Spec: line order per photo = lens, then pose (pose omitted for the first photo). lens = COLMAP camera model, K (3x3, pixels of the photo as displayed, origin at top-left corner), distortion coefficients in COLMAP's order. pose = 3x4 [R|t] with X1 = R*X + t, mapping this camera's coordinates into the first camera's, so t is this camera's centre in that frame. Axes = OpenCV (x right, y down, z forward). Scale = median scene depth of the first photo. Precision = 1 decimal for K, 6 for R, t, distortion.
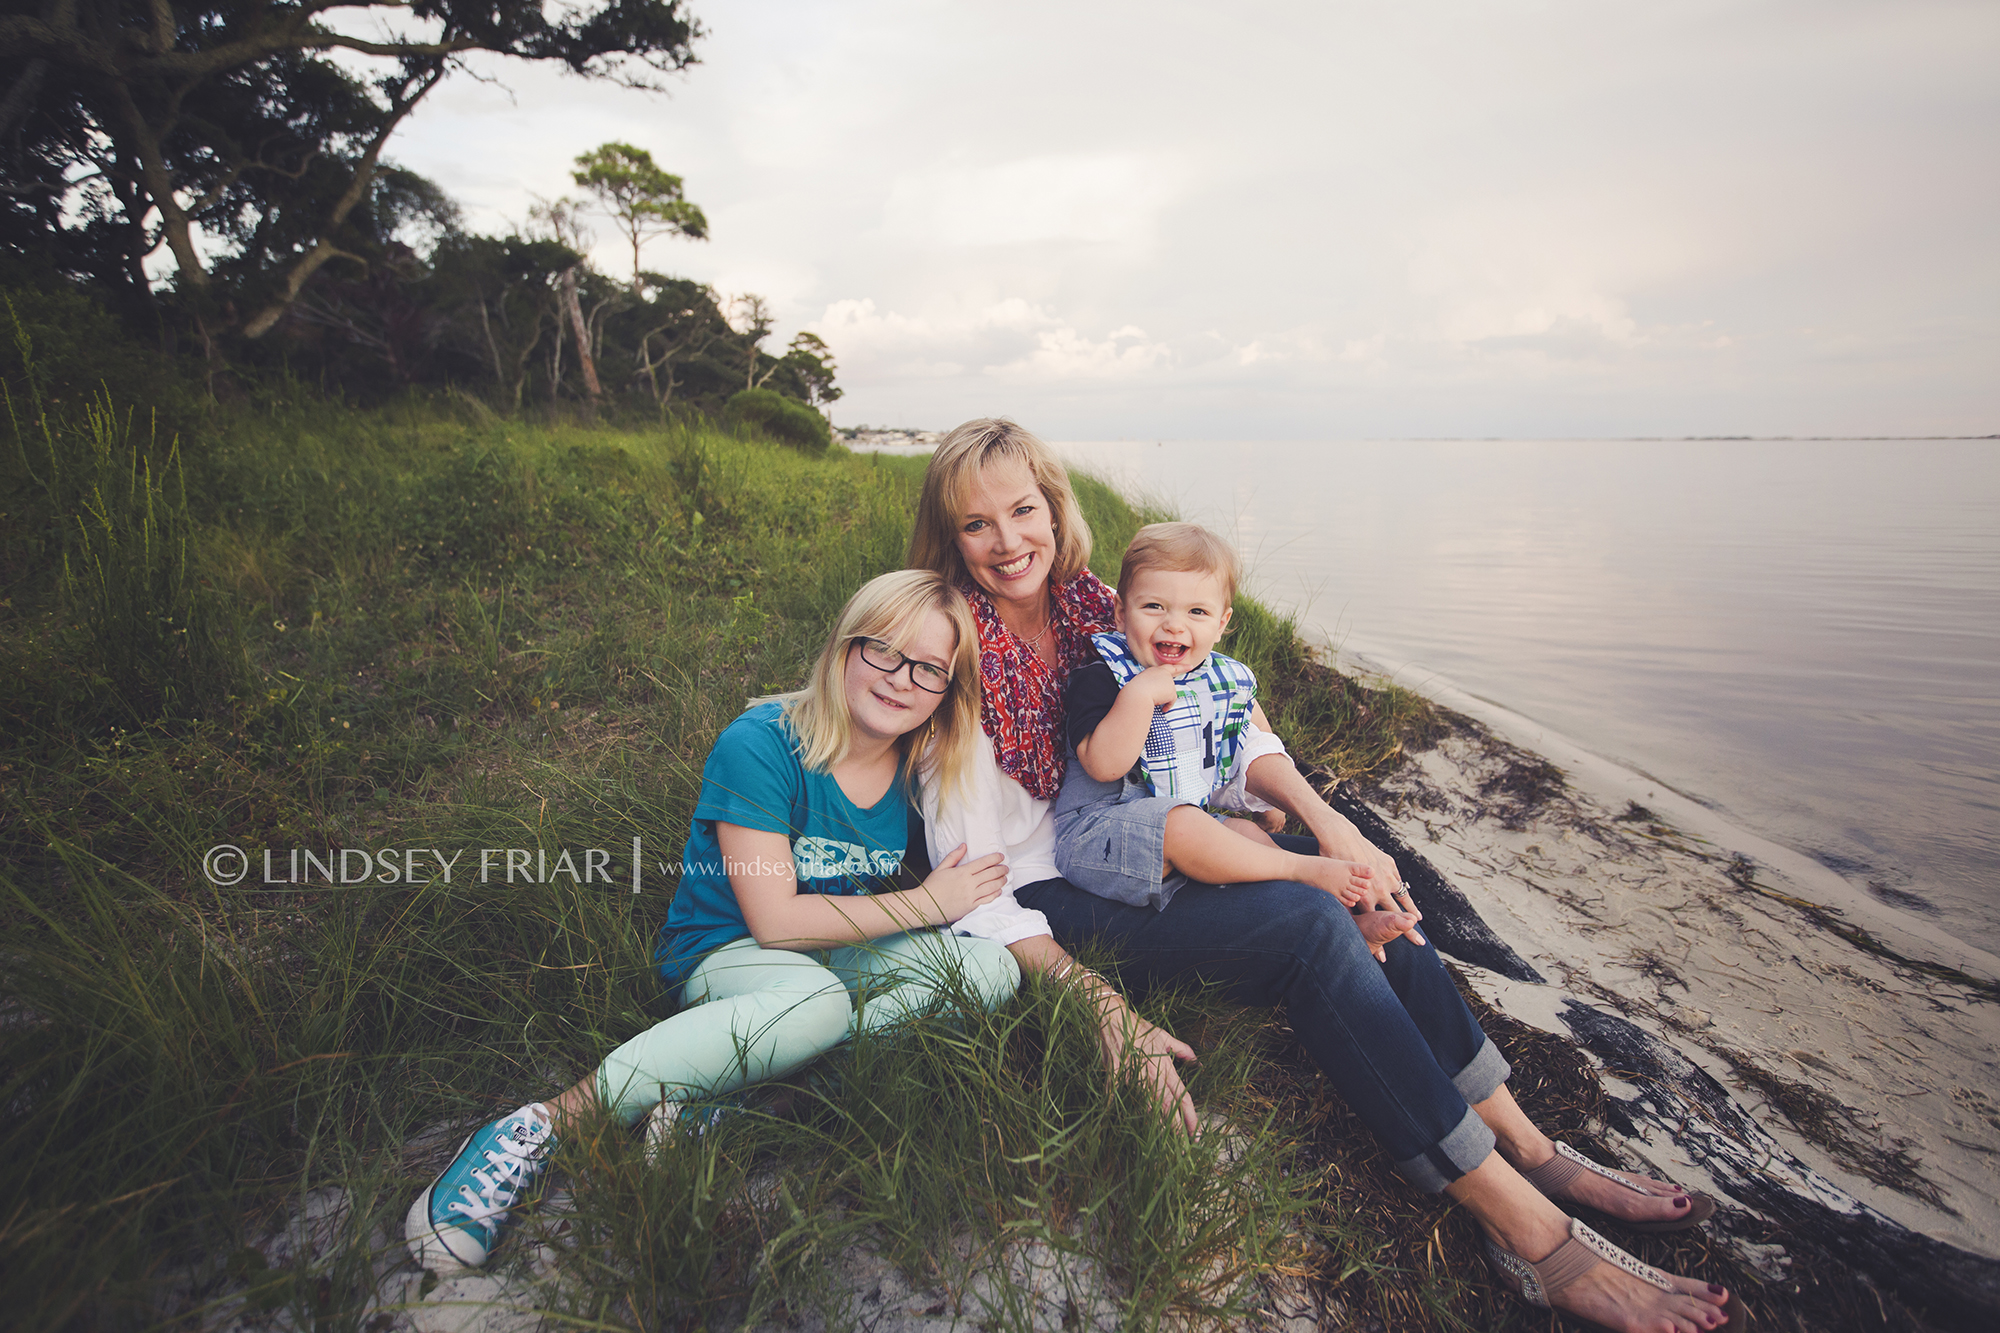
lens RADIAL K [[1038.3, 0, 984.9], [0, 1038.3, 652.3], [0, 0, 1]] dist [-0.031900, 0.017012]
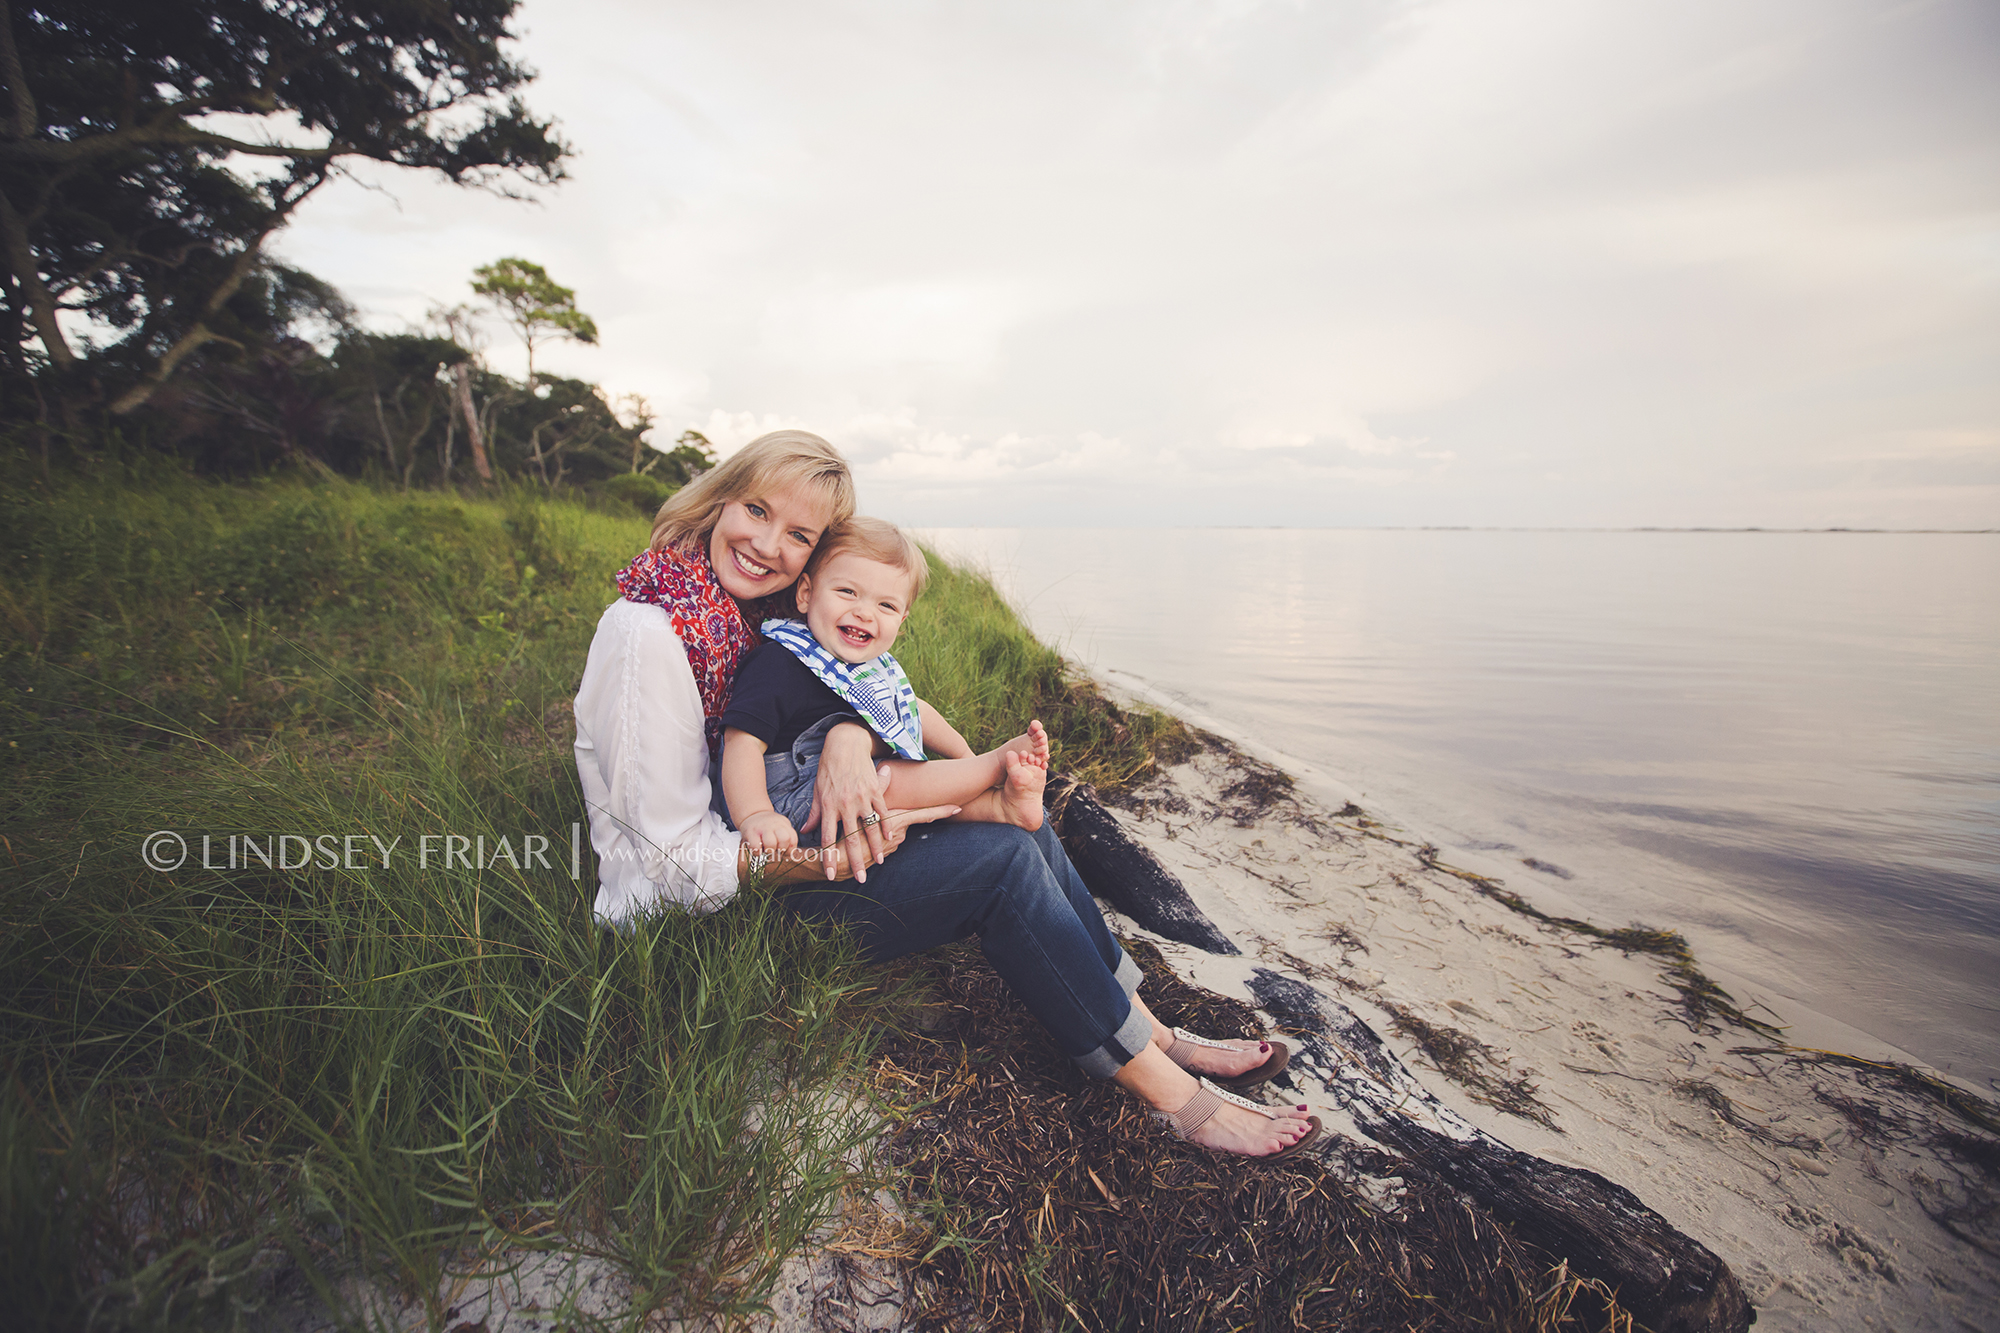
lens RADIAL K [[907.1, 0, 986.6], [0, 907.1, 651.7], [0, 0, 1]] dist [-0.034363, 0.007665]
pose [[0.989756, -0.012218, 0.142247, 0.025076], [0.021516, 0.997717, -0.064014, 0.009837], [-0.141140, 0.066419, 0.987759, 0.013035]]
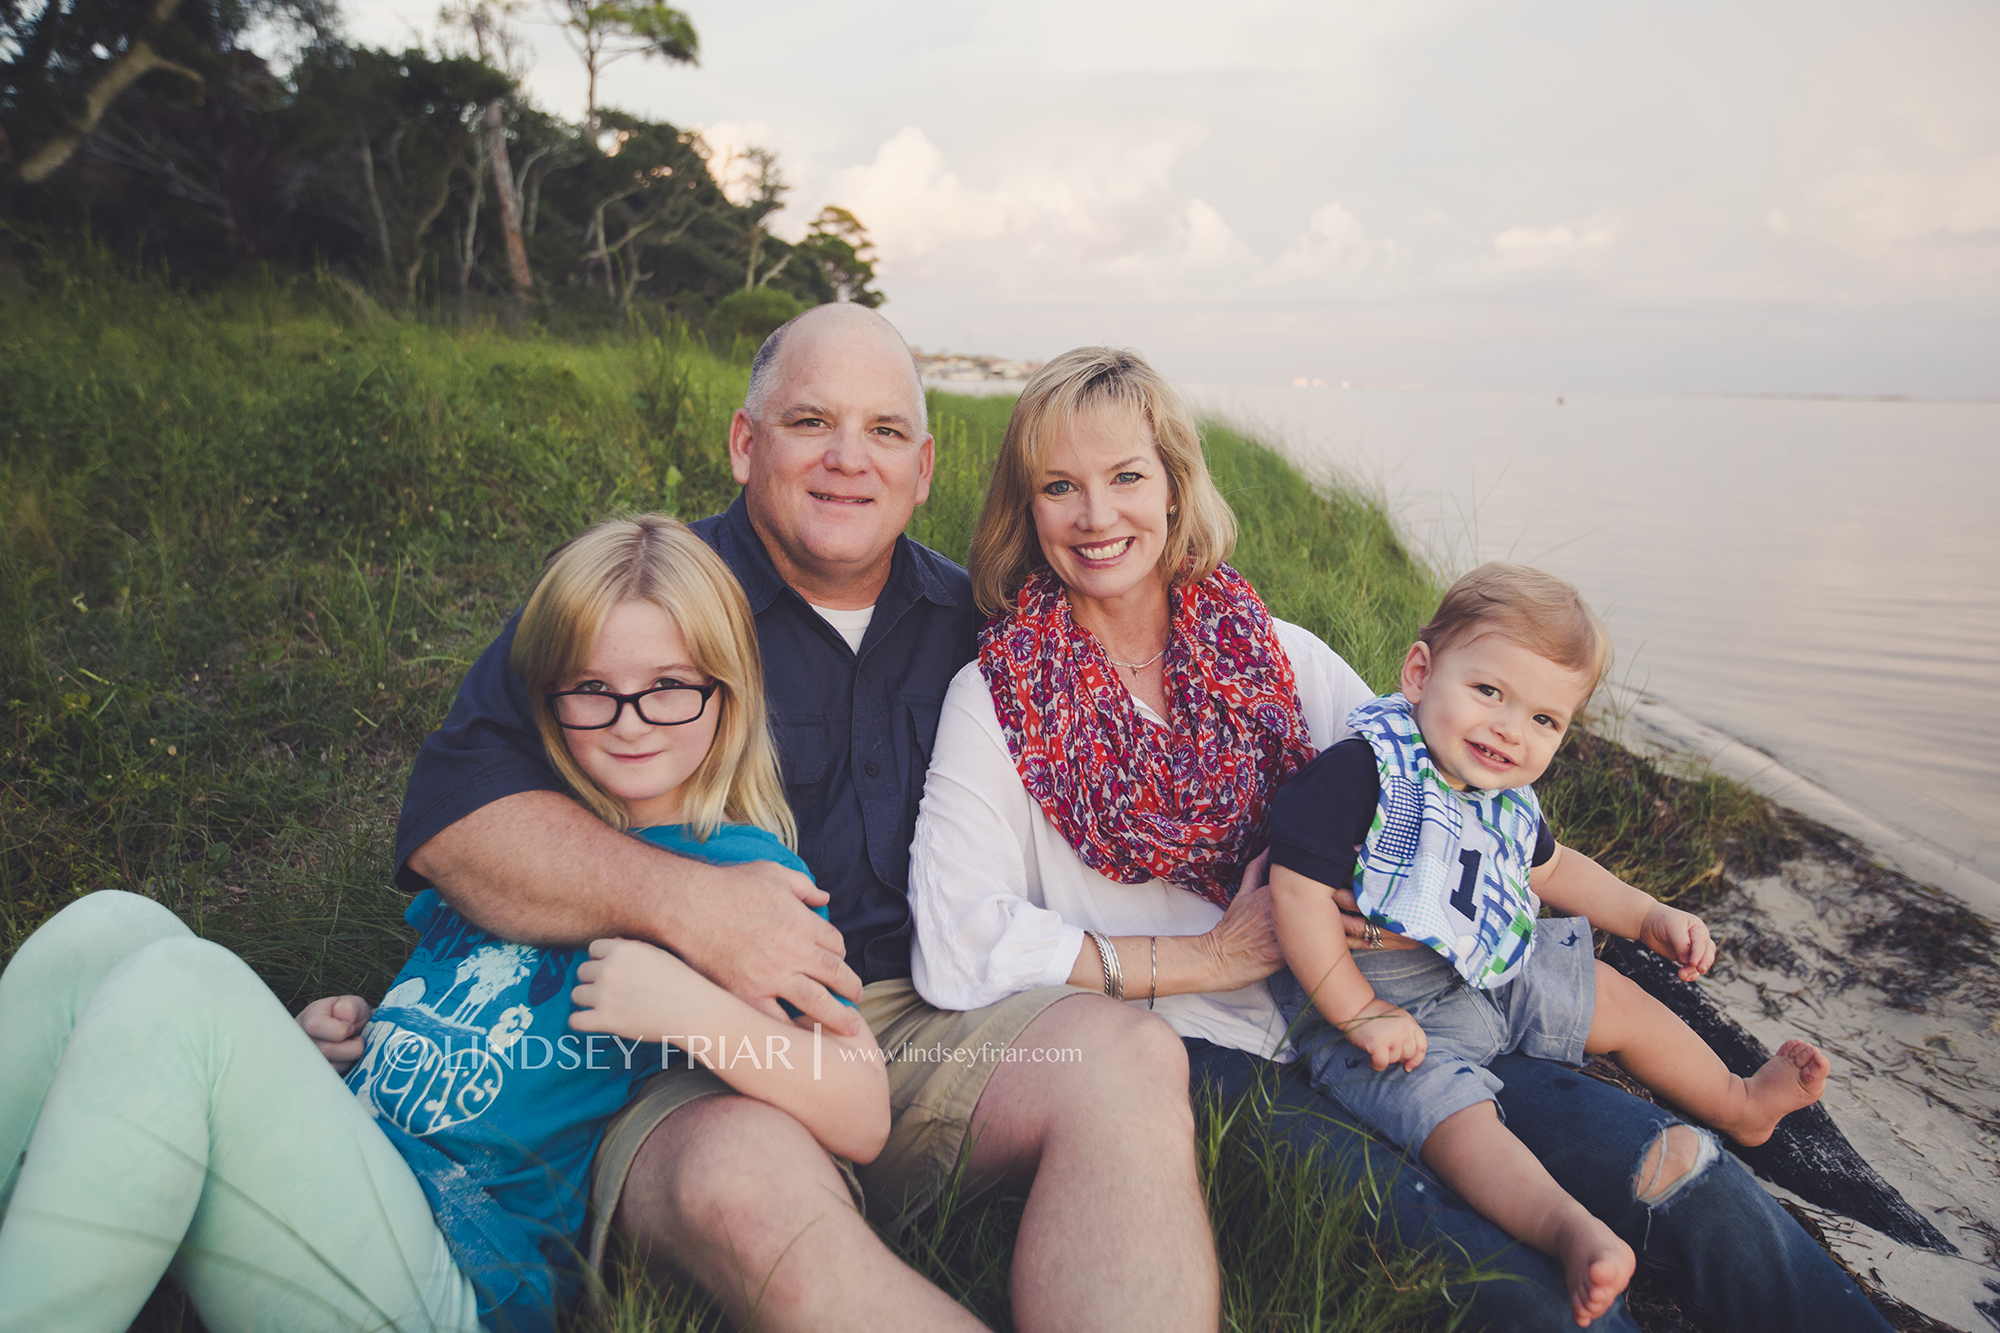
lens RADIAL K [[1554.6, 0, 982.2], [0, 1554.6, 651.3], [0, 0, 1]] dist [0.020937, 0.033520]
pose [[0.996947, 0.046807, -0.062498, -0.001905], [-0.048393, 0.998537, -0.024106, 0.000461], [0.061278, 0.027057, 0.997754, -0.004682]]
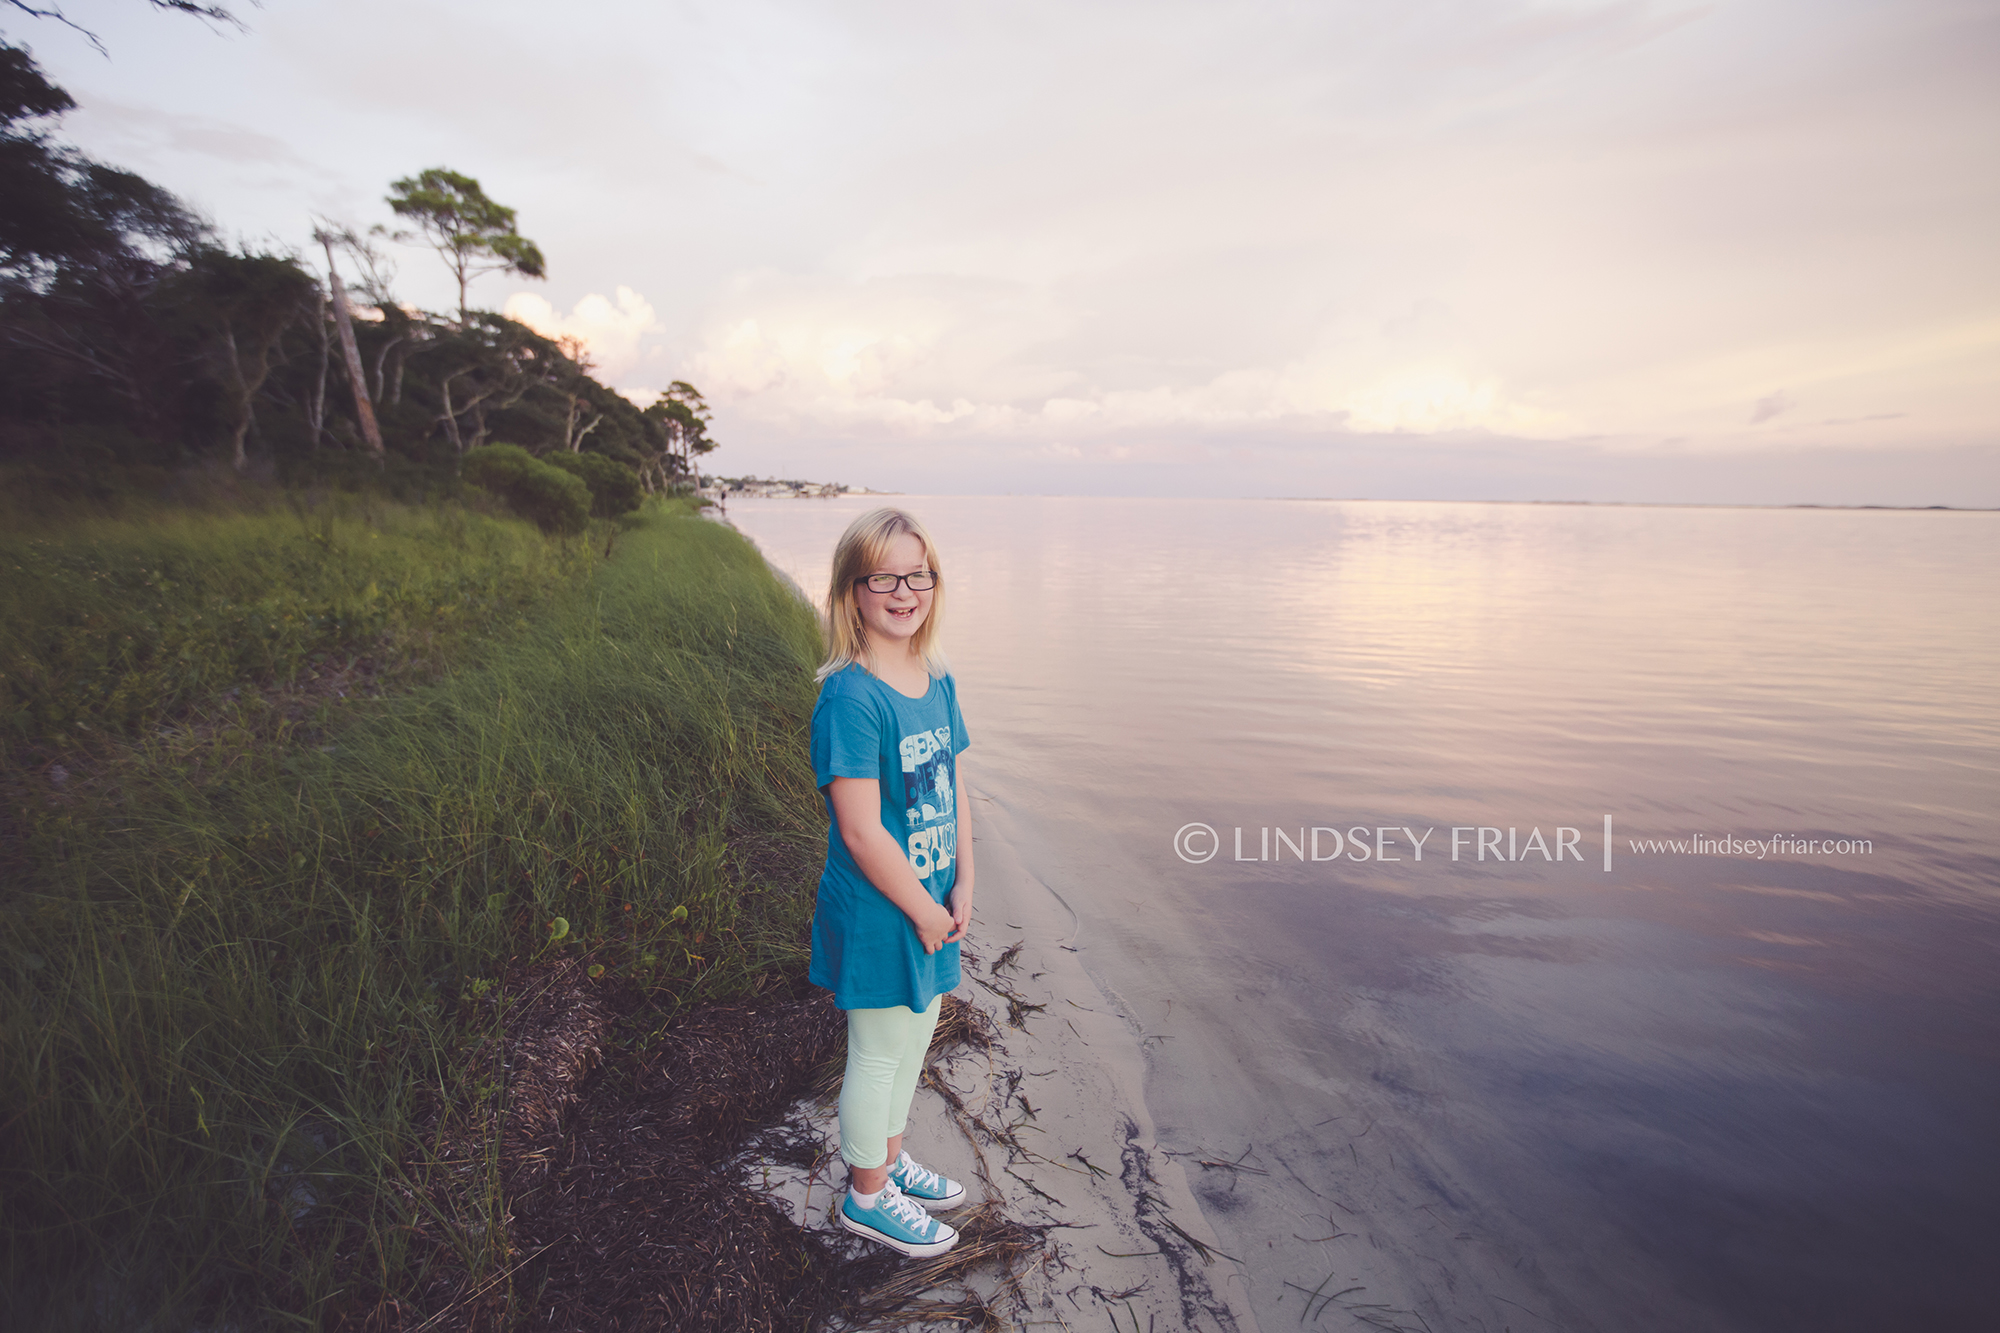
lens RADIAL K [[1038.3, 0, 1003.9], [0, 1038.3, 635.8], [0, 0, 1]] dist [-0.031900, 0.017012]
pose [[0.992547, -0.000207, 0.121863, 0.127286], [0.008198, 0.997846, -0.065078, -0.096486], [-0.121587, 0.065592, 0.990411, 0.319894]]
